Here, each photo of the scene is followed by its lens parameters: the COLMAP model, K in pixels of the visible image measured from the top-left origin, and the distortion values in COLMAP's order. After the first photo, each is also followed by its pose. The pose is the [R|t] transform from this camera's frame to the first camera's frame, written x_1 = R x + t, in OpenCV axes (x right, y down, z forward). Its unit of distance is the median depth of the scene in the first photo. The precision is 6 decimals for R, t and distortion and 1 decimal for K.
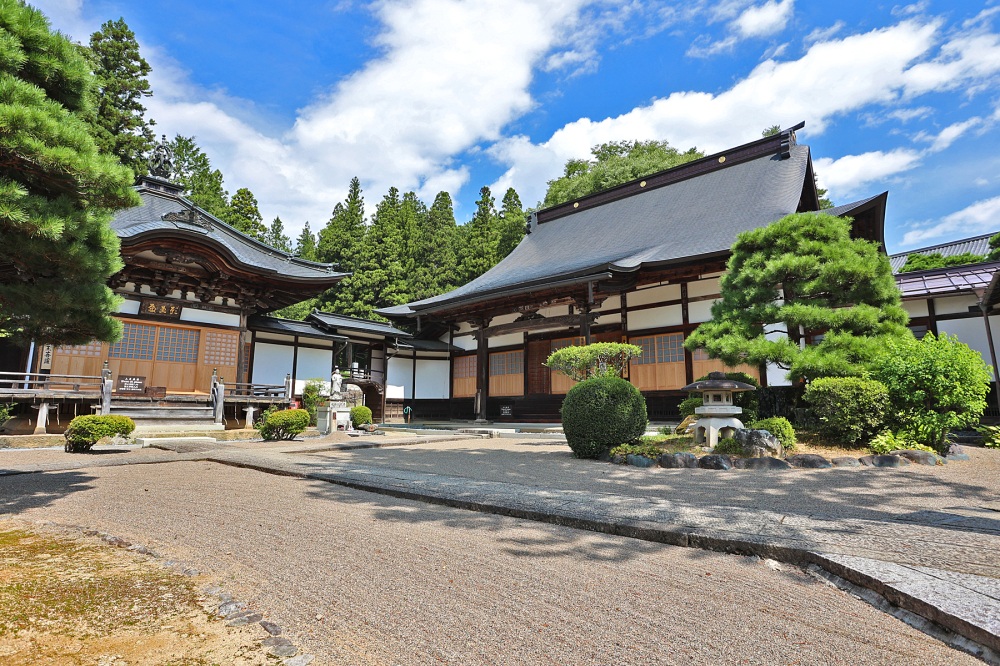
lens RADIAL K [[460.1, 0, 499.9], [0, 460.1, 330.3], [0, 0, 1]] dist [0.001389, 0.000105]
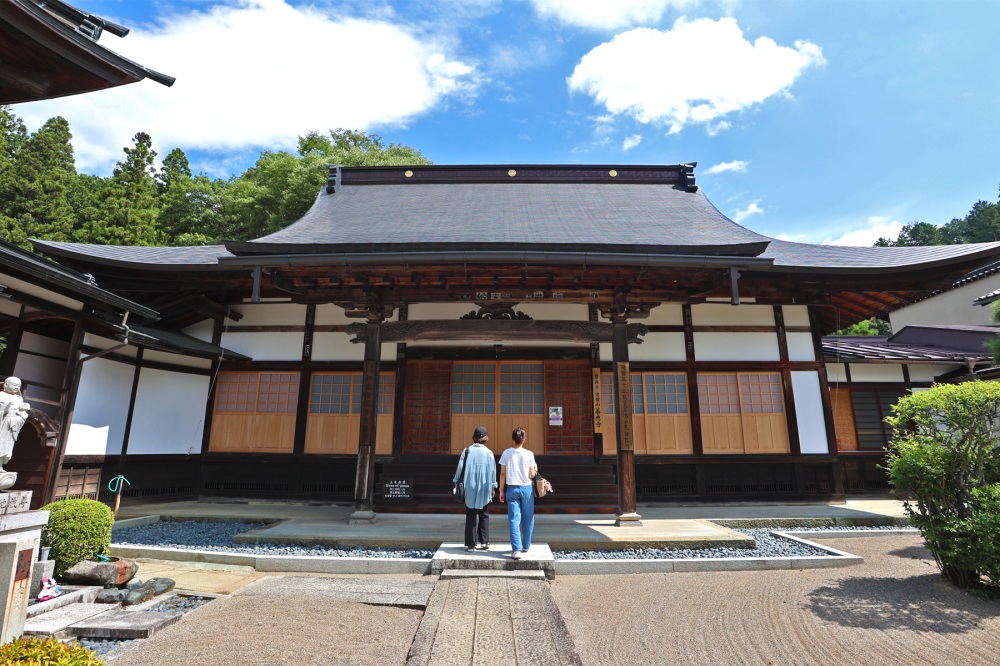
lens RADIAL K [[507.1, 0, 499.8], [0, 507.1, 334.4], [0, 0, 1]] dist [-0.020256, 0.003124]
pose [[0.783012, 0.147061, 0.604371, -0.205379], [-0.116683, 0.989127, -0.089511, 0.033278], [-0.610964, -0.000432, 0.791658, 0.379155]]
